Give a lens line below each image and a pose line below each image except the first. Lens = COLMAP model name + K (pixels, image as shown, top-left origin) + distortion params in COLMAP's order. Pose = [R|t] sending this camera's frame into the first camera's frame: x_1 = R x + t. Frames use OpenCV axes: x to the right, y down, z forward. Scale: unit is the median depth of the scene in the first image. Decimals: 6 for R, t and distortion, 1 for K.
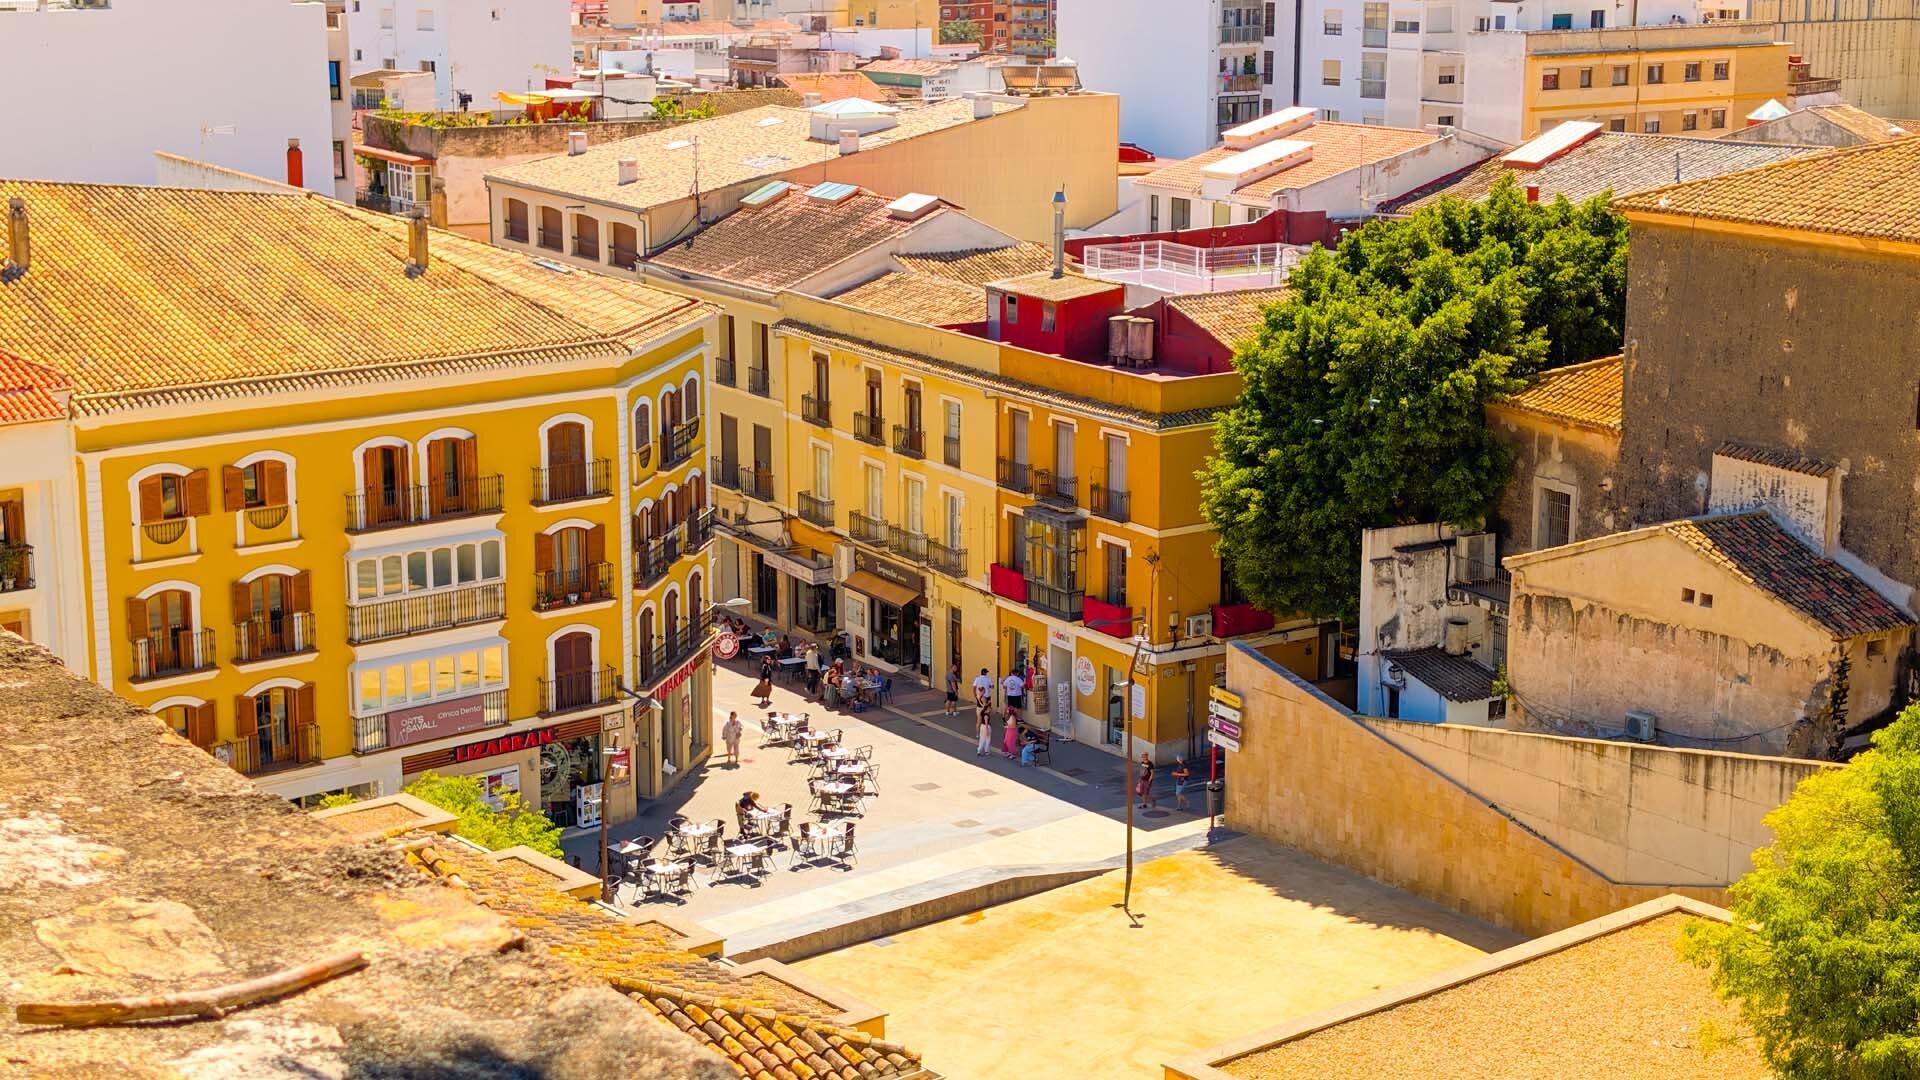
lens RADIAL K [[2995.3, 0, 998.1], [0, 2995.3, 516.1], [0, 0, 1]] dist [0.288656, -1.689915]
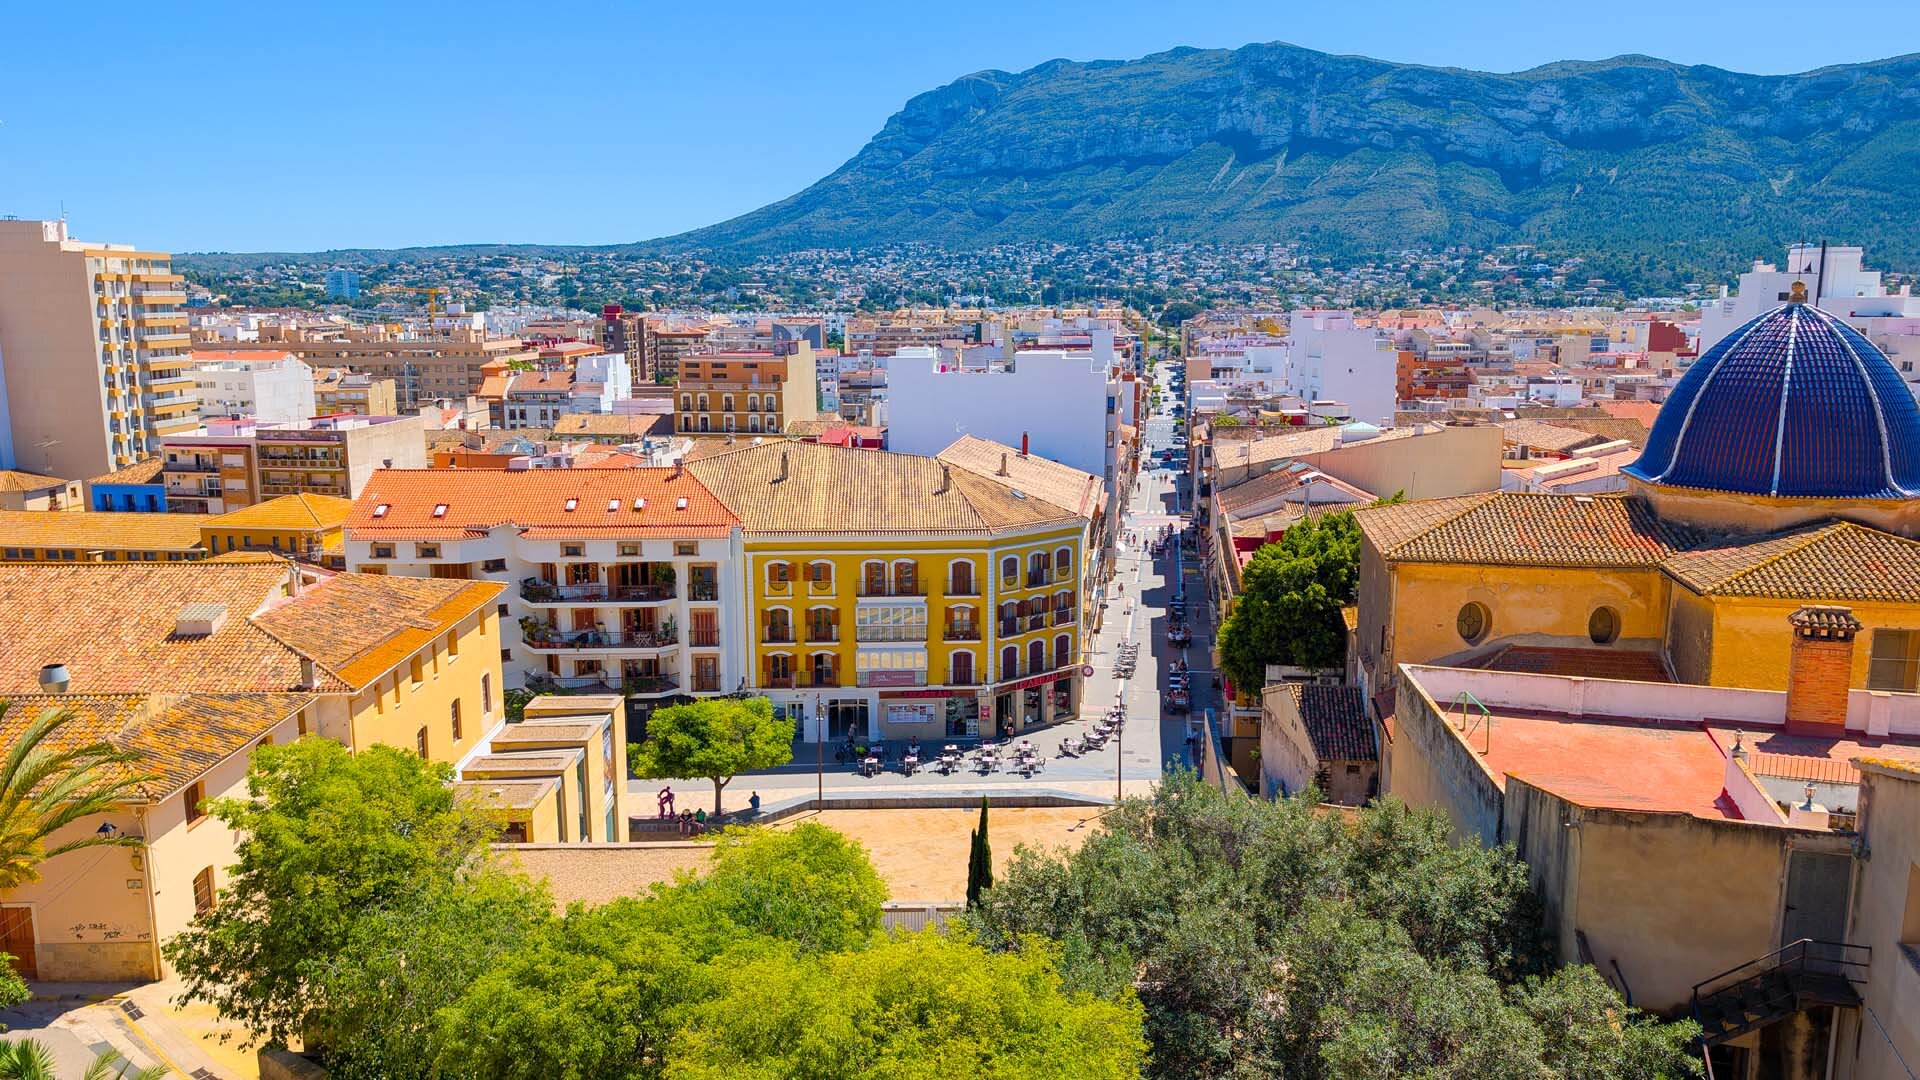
lens RADIAL K [[1380.7, 0, 960.0], [0, 1380.7, 540.0], [0, 0, 1]] dist [-0.001397, -0.000888]
pose [[0.783388, 0.110721, -0.611591, 0.505218], [-0.124580, 0.992008, 0.020016, -0.068586], [0.608919, 0.060511, 0.790921, 0.158197]]
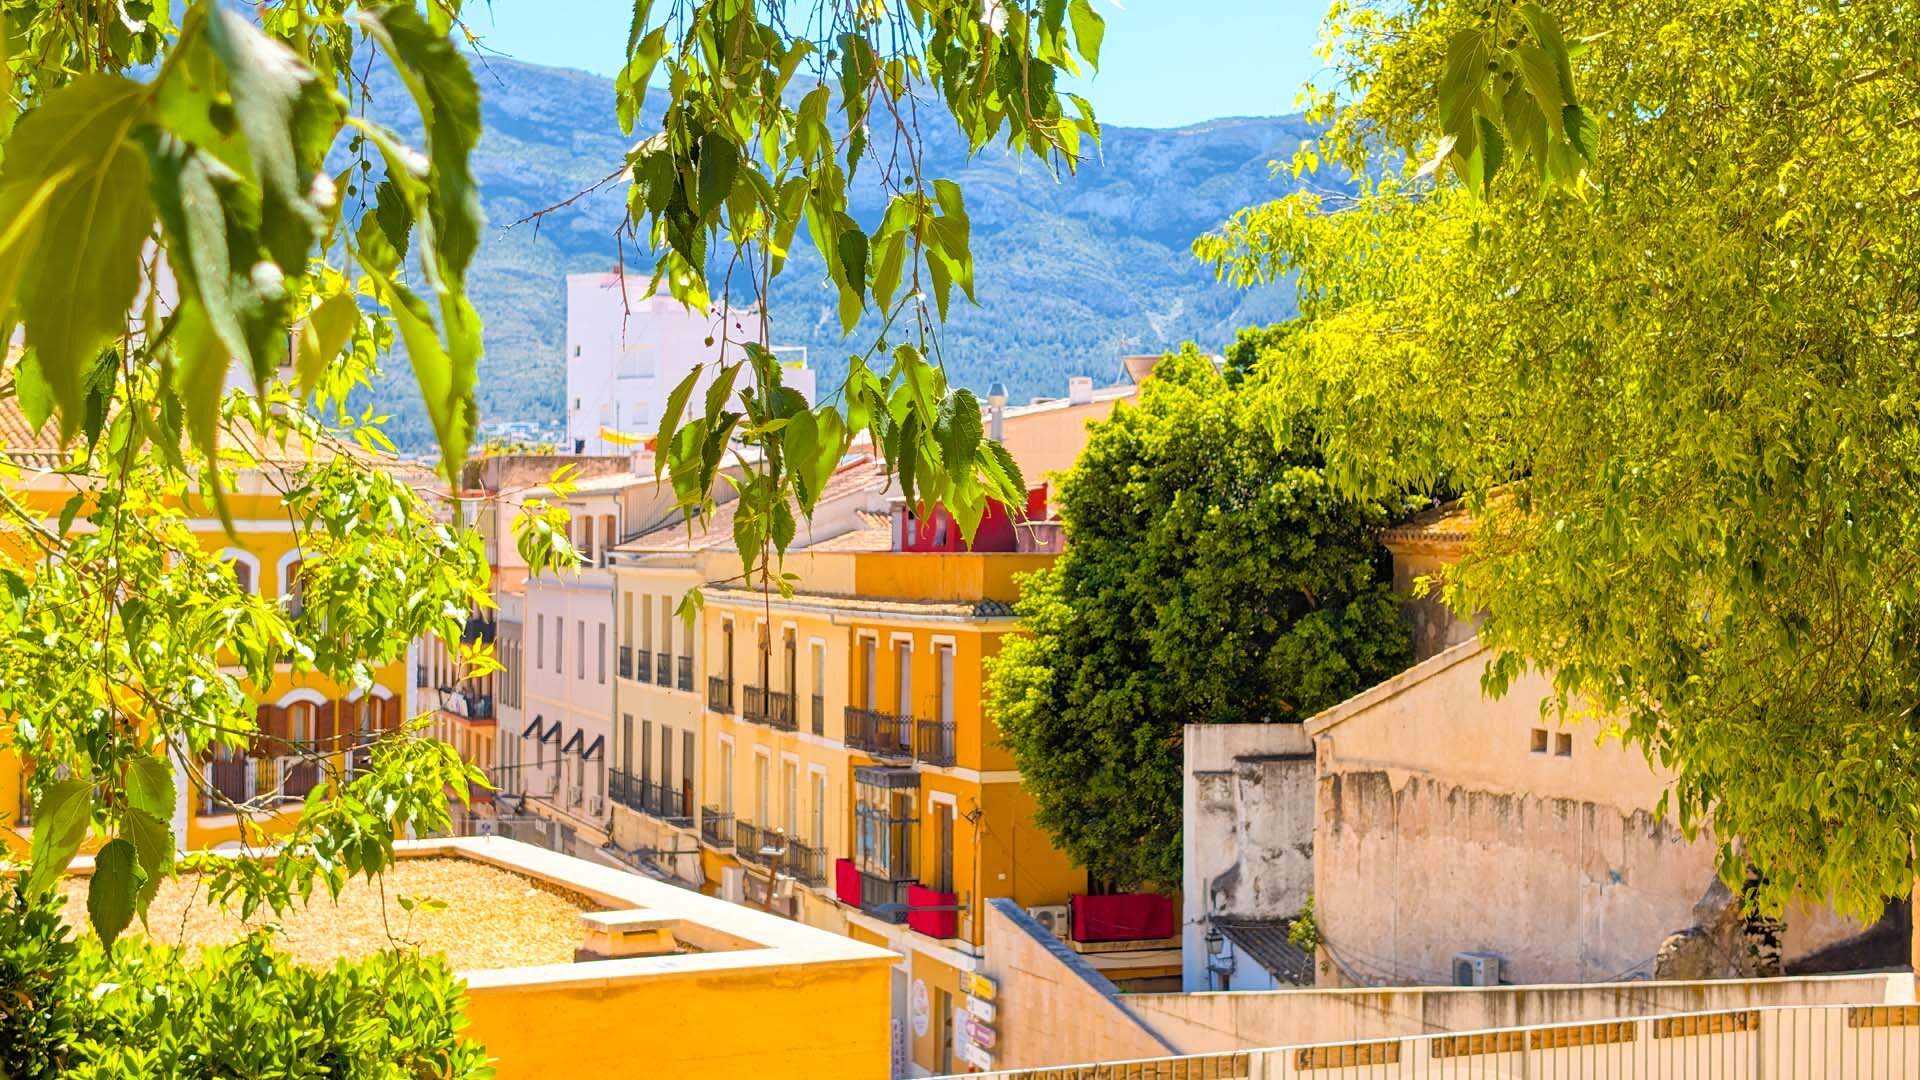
lens RADIAL K [[2995.3, 0, 998.1], [0, 2995.3, 516.1], [0, 0, 1]] dist [0.288656, -1.689915]
pose [[0.980557, 0.006320, -0.196135, 0.207932], [-0.046034, 0.979000, -0.198597, 0.090774], [0.190761, 0.203764, 0.960255, 0.355369]]
